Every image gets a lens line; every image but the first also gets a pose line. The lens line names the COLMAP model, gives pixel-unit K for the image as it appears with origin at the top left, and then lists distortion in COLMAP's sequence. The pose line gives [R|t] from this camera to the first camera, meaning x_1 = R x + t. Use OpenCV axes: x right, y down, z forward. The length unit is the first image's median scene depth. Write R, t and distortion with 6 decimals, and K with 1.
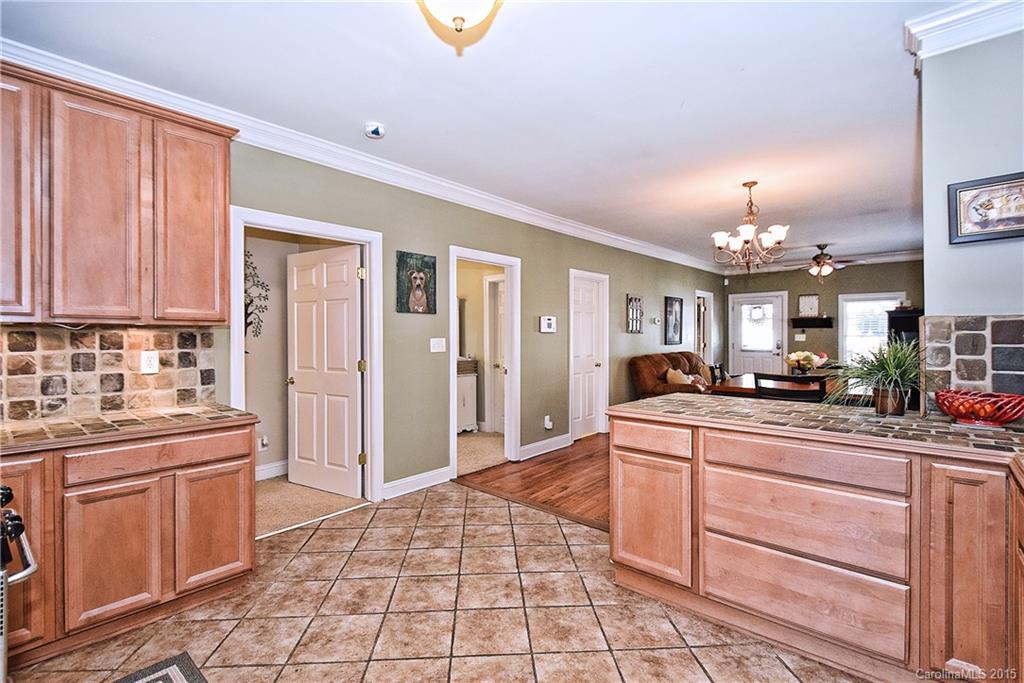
lens RADIAL K [[465.4, 0, 522.4], [0, 465.4, 339.9], [0, 0, 1]] dist [0.002449, 0.000358]
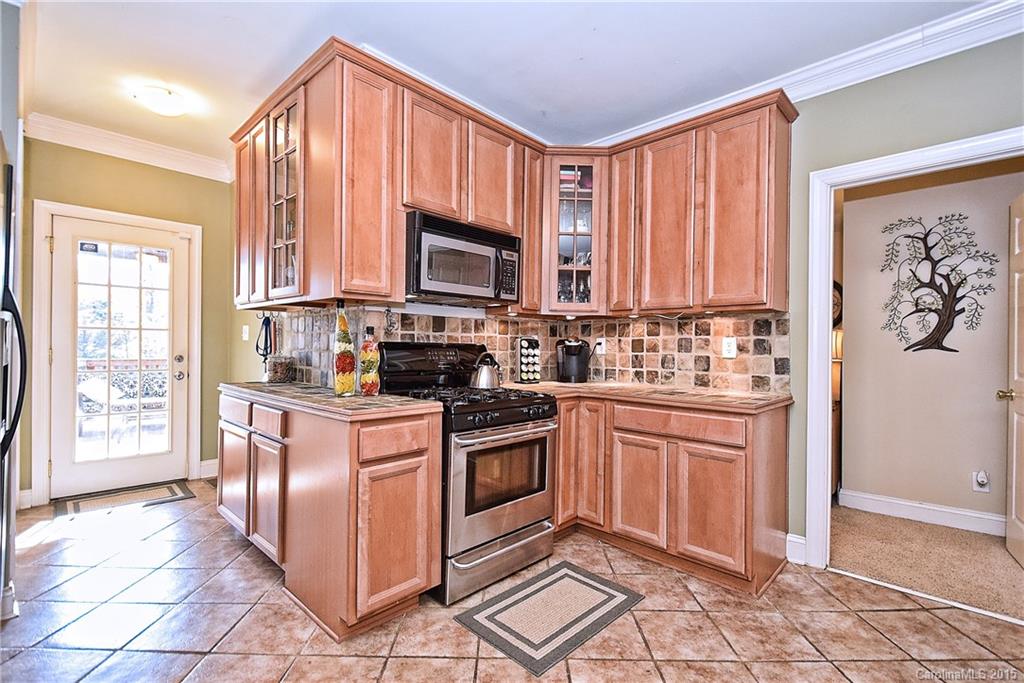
lens RADIAL K [[465.4, 0, 504.2], [0, 465.4, 344.8], [0, 0, 1]] dist [0.002449, 0.000358]
pose [[-0.062158, -0.000777, -0.998066, 0.333162], [-0.018494, 0.999829, 0.000374, 0.052572], [0.997895, 0.018482, -0.062161, 0.563843]]
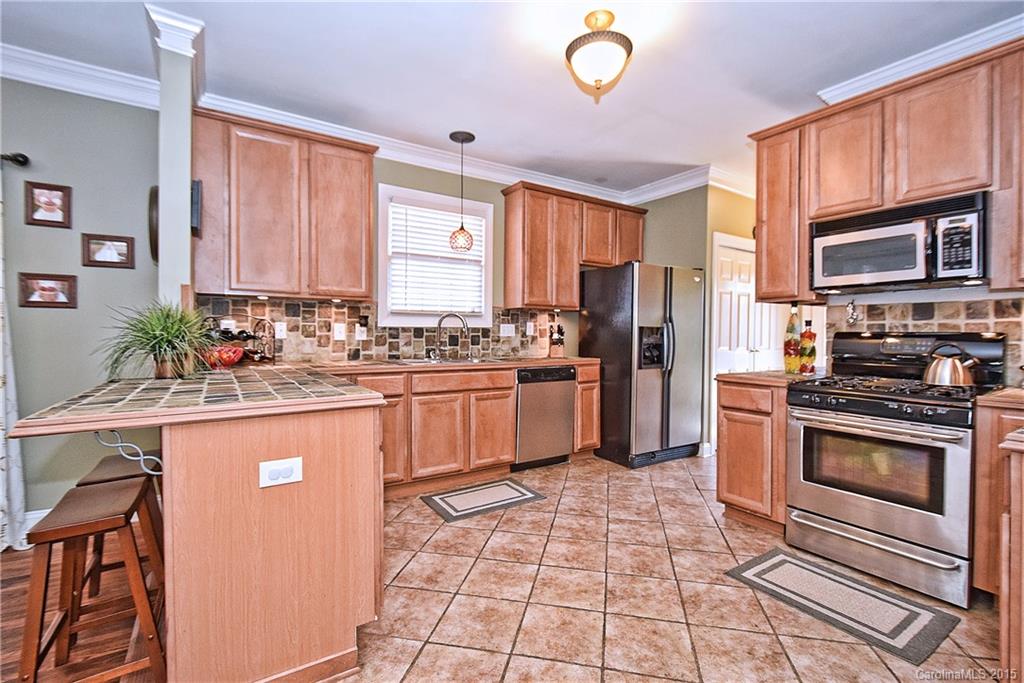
lens RADIAL K [[465.4, 0, 531.9], [0, 465.4, 337.7], [0, 0, 1]] dist [0.002449, 0.000358]
pose [[-0.970191, -0.000664, 0.242342, -0.189718], [0.003028, 0.999885, 0.014861, 0.046464], [-0.242324, 0.015152, -0.970077, 1.552527]]
